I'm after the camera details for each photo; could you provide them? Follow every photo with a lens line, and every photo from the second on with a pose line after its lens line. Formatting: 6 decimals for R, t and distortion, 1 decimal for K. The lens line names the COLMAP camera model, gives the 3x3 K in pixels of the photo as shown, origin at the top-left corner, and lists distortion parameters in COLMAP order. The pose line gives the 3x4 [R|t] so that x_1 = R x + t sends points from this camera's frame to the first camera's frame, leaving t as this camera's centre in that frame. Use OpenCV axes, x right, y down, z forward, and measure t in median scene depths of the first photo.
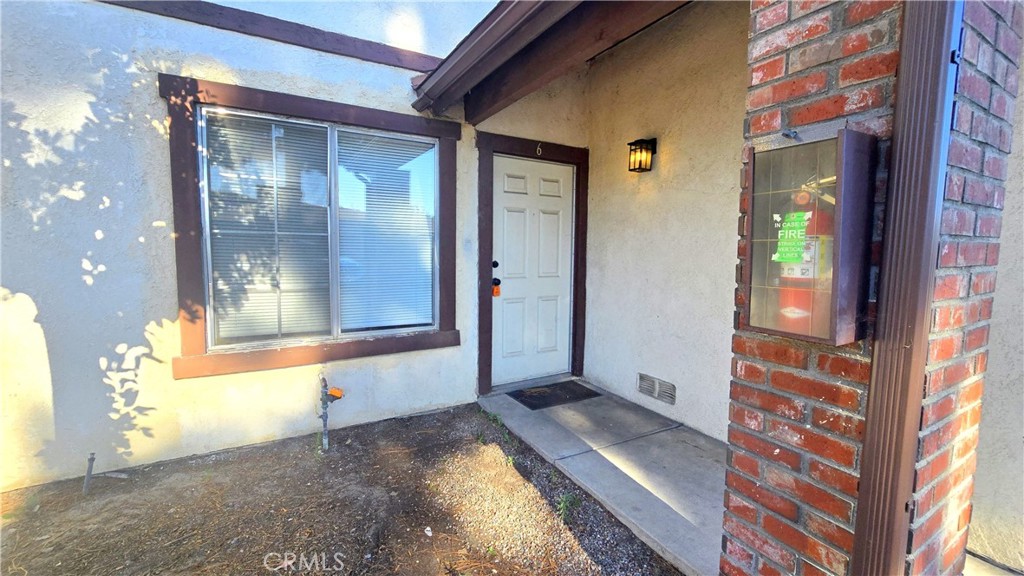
lens RADIAL K [[418.2, 0, 513.1], [0, 418.2, 285.1], [0, 0, 1]] dist [-0.009770, -0.000127]
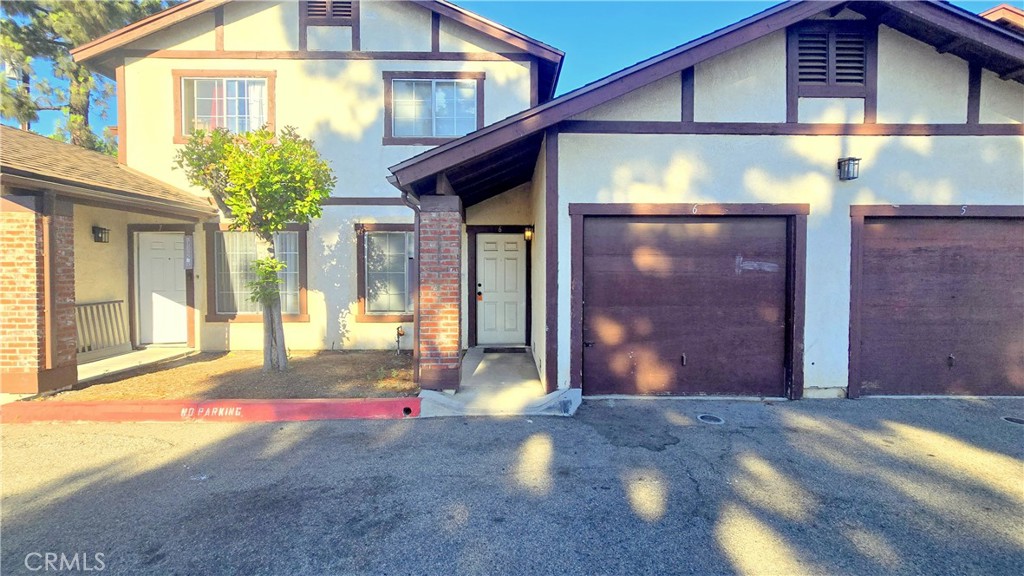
lens RADIAL K [[418.2, 0, 512.5], [0, 418.2, 284.5], [0, 0, 1]] dist [-0.009770, -0.000127]
pose [[0.871141, 0.007021, -0.490982, 1.538378], [-0.032676, 0.998510, -0.043698, 0.046939], [0.489944, 0.054110, 0.870073, -1.011792]]
